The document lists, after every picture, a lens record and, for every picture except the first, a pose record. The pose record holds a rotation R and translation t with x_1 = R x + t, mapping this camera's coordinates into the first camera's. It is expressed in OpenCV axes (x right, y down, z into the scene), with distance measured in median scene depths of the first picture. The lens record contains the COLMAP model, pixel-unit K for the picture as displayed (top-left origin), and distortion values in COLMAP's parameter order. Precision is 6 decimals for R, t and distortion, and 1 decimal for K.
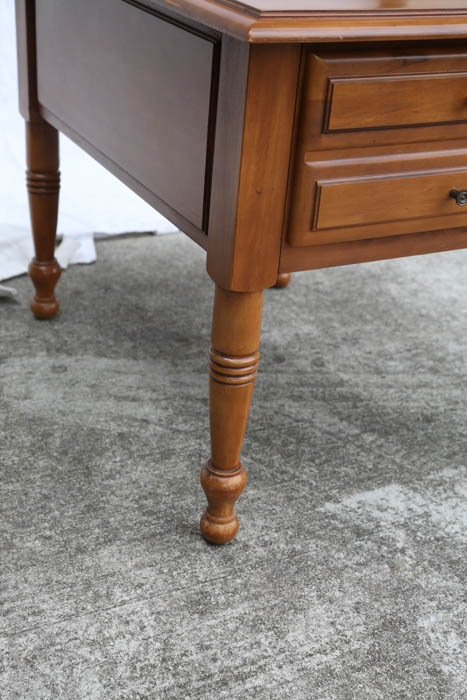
lens RADIAL K [[1033.8, 0, 233.5], [0, 1033.8, 350.0], [0, 0, 1]] dist [0.127475, 0.030591]
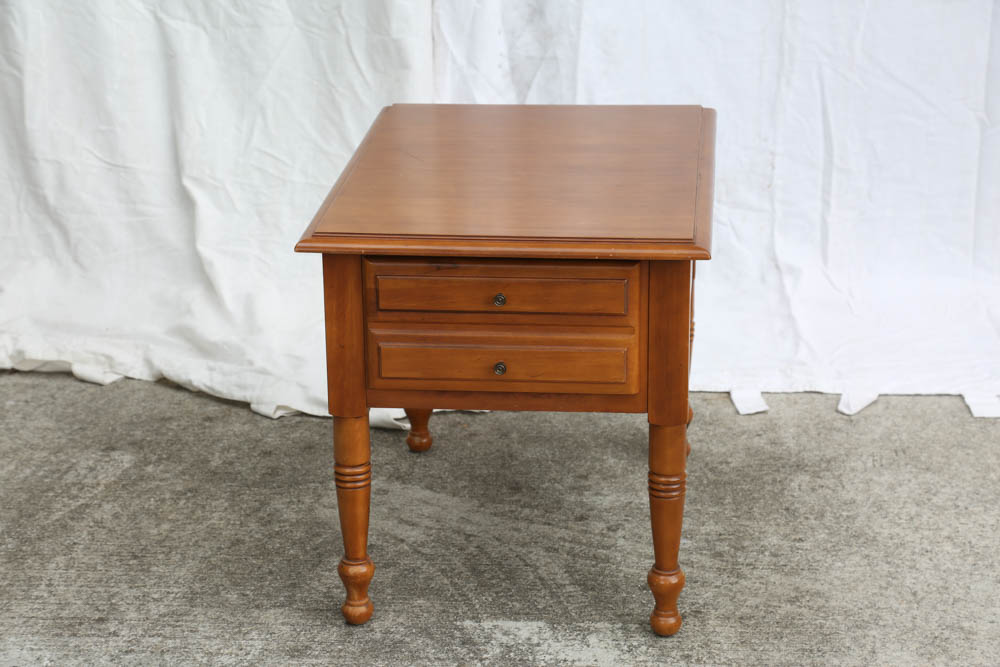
lens RADIAL K [[2128.5, 0, 518.4], [0, 2128.5, 353.6], [0, 0, 1]] dist [0.328908, 0.157436]
pose [[0.837254, 0.106643, -0.536314, 1.235600], [-0.177853, 0.980578, -0.082670, 0.038559], [0.517081, 0.164601, 0.839960, -0.912769]]
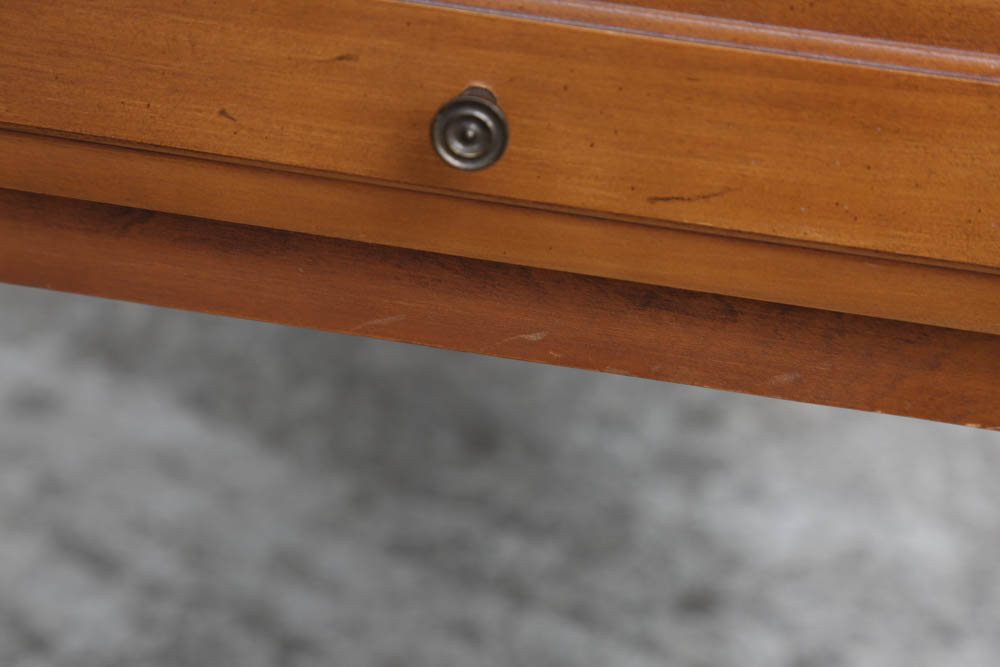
lens RADIAL K [[2445.6, 0, 500.0], [0, 2445.6, 333.5], [0, 0, 1]] dist [0.341413, 0.102904]
pose [[0.819071, 0.283681, -0.498646, 0.360831], [-0.289229, 0.954833, 0.068121, -0.106120], [0.495448, 0.088427, 0.864125, 0.424607]]
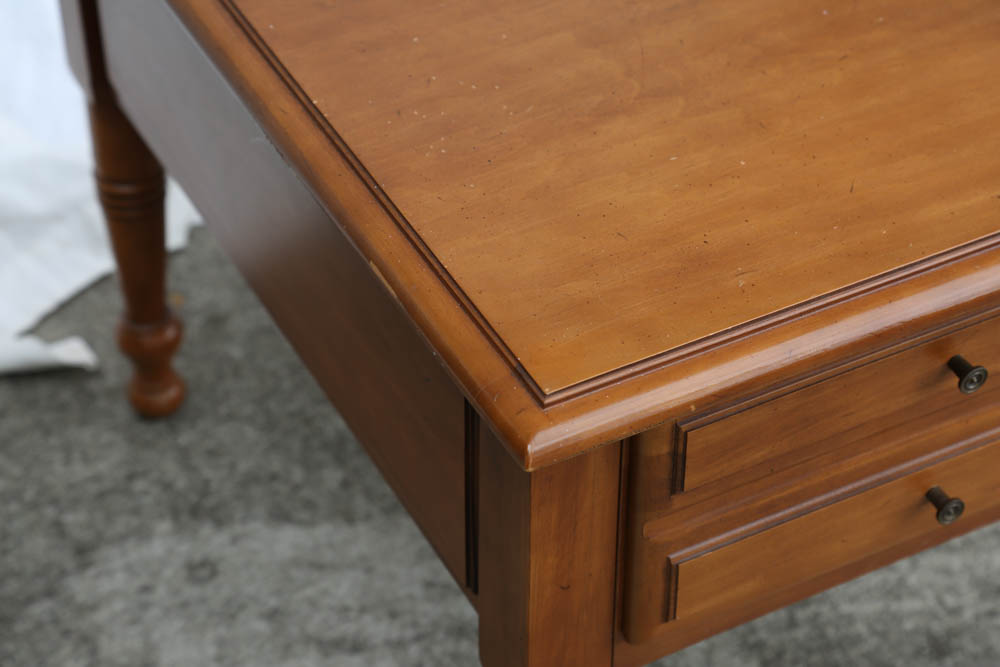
lens RADIAL K [[2569.4, 0, 497.0], [0, 2569.4, 320.1], [0, 0, 1]] dist [0.400257, 0.898824]
pose [[0.997304, -0.060480, -0.041566, 0.037278], [0.069137, 0.964251, 0.255814, -0.441349], [0.024608, -0.257998, 0.965832, -0.195510]]
